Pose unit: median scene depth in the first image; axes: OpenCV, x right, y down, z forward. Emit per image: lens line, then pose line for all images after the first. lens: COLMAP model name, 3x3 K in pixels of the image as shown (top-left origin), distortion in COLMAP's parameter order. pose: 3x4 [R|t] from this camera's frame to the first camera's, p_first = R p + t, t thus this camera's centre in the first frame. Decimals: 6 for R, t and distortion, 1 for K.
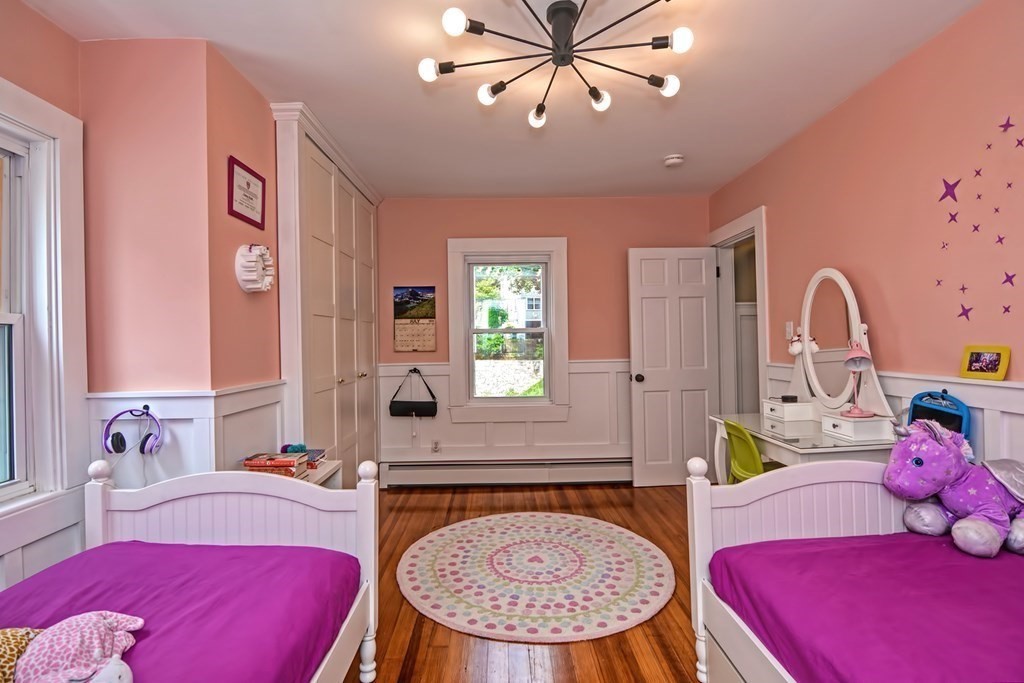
lens RADIAL K [[504.2, 0, 505.4], [0, 504.2, 339.1], [0, 0, 1]] dist [0.002841, -0.017672]
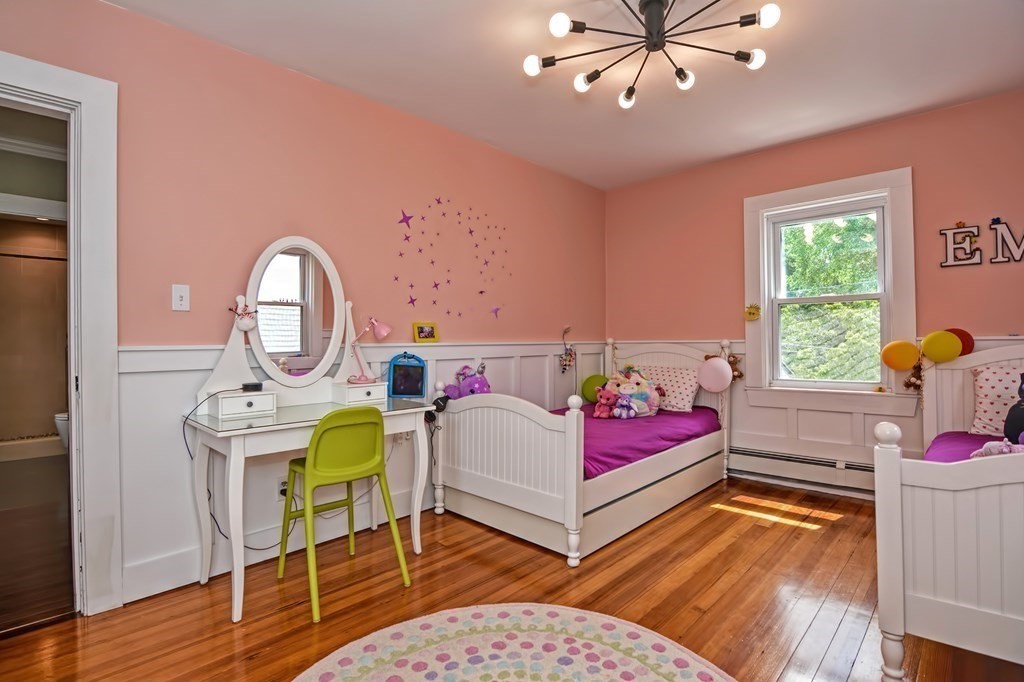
lens RADIAL K [[504.2, 0, 505.4], [0, 504.2, 338.6], [0, 0, 1]] dist [0.002841, -0.017672]
pose [[-0.715183, 0.032888, 0.698164, -0.342552], [0.023292, 0.999459, -0.023221, 0.094828], [-0.698549, -0.000346, -0.715562, 1.715501]]
